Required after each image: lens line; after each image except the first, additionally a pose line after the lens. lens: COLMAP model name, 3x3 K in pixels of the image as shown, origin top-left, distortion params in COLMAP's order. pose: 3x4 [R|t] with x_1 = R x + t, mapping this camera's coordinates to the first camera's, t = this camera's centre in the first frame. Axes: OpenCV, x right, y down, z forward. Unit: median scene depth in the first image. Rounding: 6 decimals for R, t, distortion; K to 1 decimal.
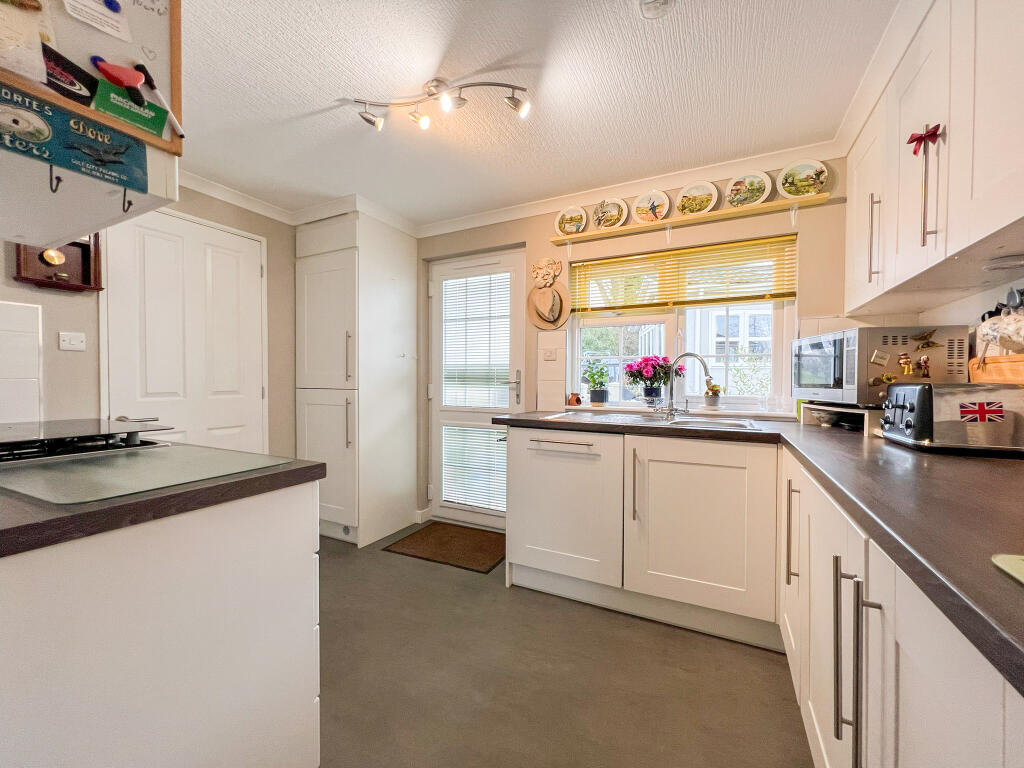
lens RADIAL K [[412.5, 0, 512.2], [0, 412.5, 385.3], [0, 0, 1]] dist [0.000371, 0.000011]
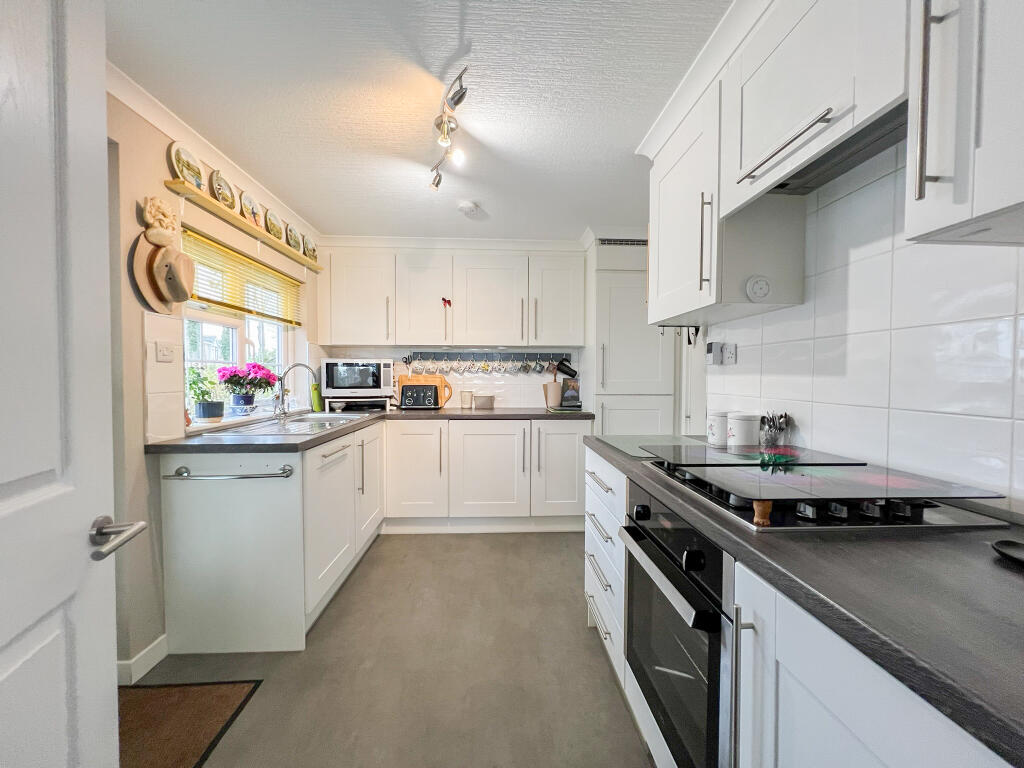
lens RADIAL K [[412.5, 0, 513.2], [0, 412.5, 383.6], [0, 0, 1]] dist [0.000371, 0.000011]
pose [[-0.493198, -0.024118, 0.869582, -0.800202], [0.004089, 0.999540, 0.030041, -0.046759], [-0.869907, 0.018371, -0.492873, 0.913457]]
